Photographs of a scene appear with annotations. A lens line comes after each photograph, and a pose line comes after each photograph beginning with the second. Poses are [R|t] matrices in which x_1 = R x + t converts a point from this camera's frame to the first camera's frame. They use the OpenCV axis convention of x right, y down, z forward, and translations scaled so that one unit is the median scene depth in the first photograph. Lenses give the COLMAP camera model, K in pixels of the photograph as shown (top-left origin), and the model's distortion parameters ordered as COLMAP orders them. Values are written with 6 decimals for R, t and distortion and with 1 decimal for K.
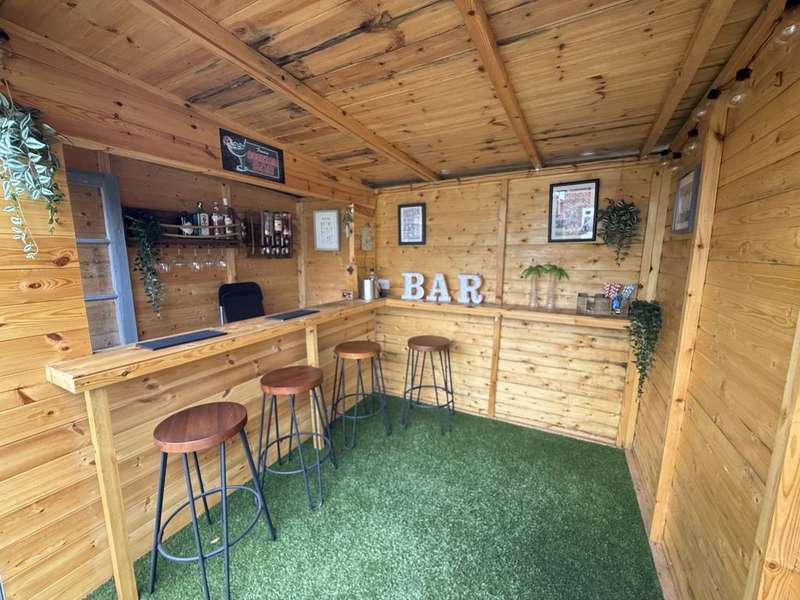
lens RADIAL K [[319.1, 0, 397.0], [0, 319.1, 300.6], [0, 0, 1]] dist [0.000399, -0.000607]
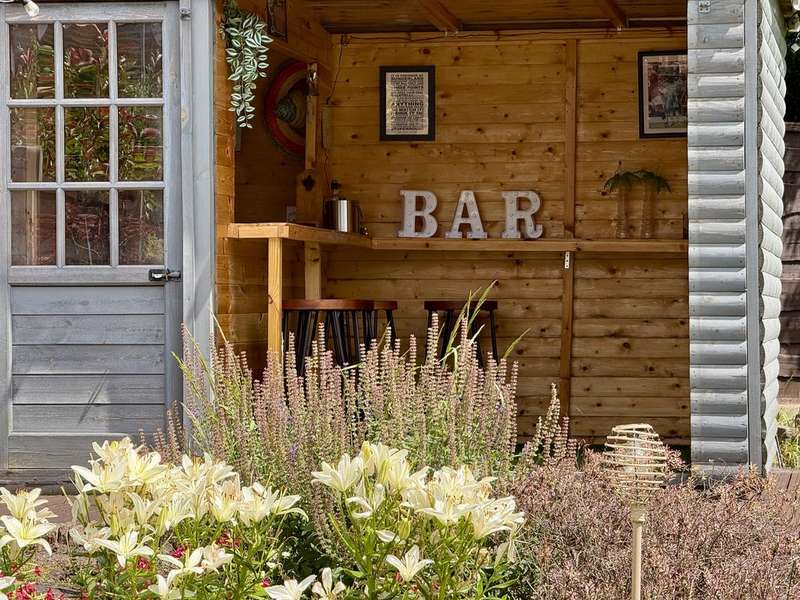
lens RADIAL K [[2788.9, 0, 400.1], [0, 2788.9, 300.5], [0, 0, 1]] dist [0.681023, 0.000000]
pose [[0.940822, 0.005064, 0.338864, -1.704704], [0.045045, 0.989148, -0.139844, 0.818836], [-0.335895, 0.146832, 0.930384, -3.644731]]
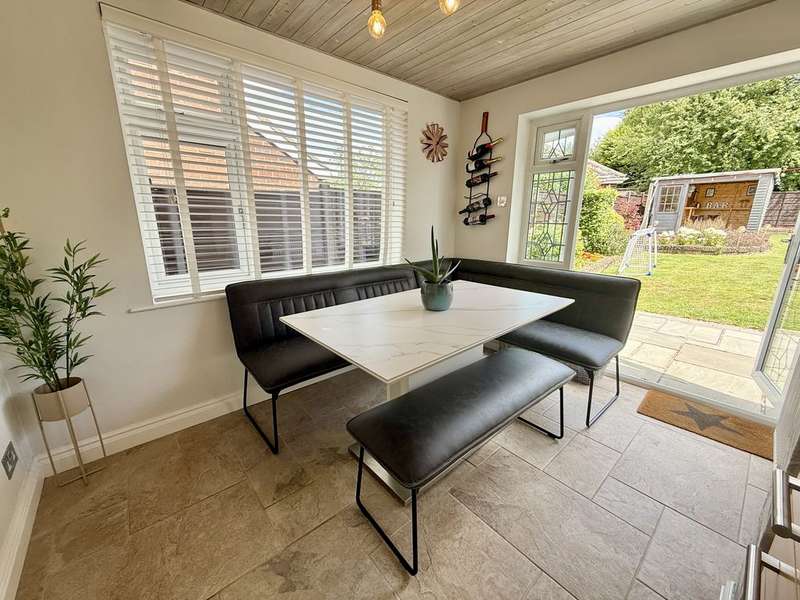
lens RADIAL K [[319.1, 0, 398.5], [0, 319.1, 297.5], [0, 0, 1]] dist [0.000399, -0.000607]
pose [[0.936597, 0.089229, -0.338858, -2.839080], [-0.053440, 0.992096, 0.113533, 1.142341], [0.346310, -0.088226, 0.933962, -5.801561]]
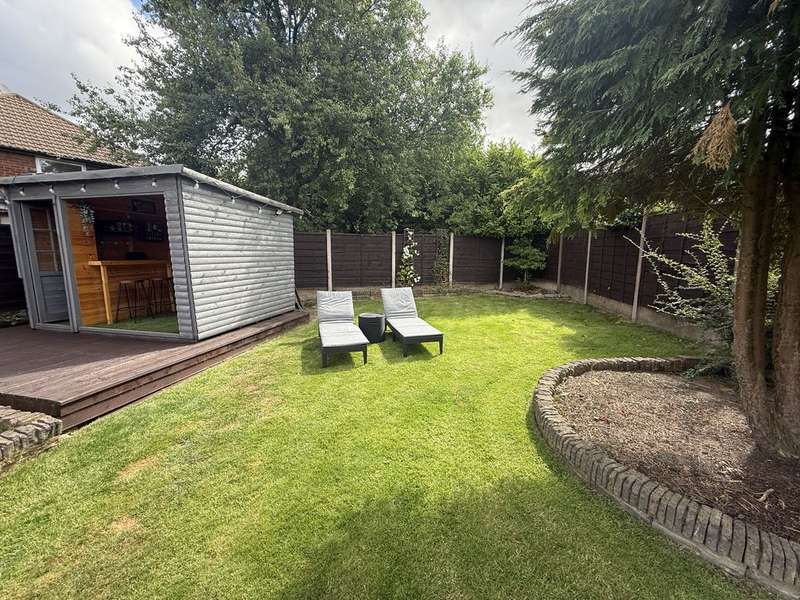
lens RADIAL K [[319.1, 0, 389.6], [0, 319.1, 298.3], [0, 0, 1]] dist [0.000399, -0.000607]
pose [[0.965550, -0.024098, 0.259099, 0.707371], [0.025065, 0.999686, -0.000428, 0.346042], [-0.259007, 0.006907, 0.965851, -1.793812]]
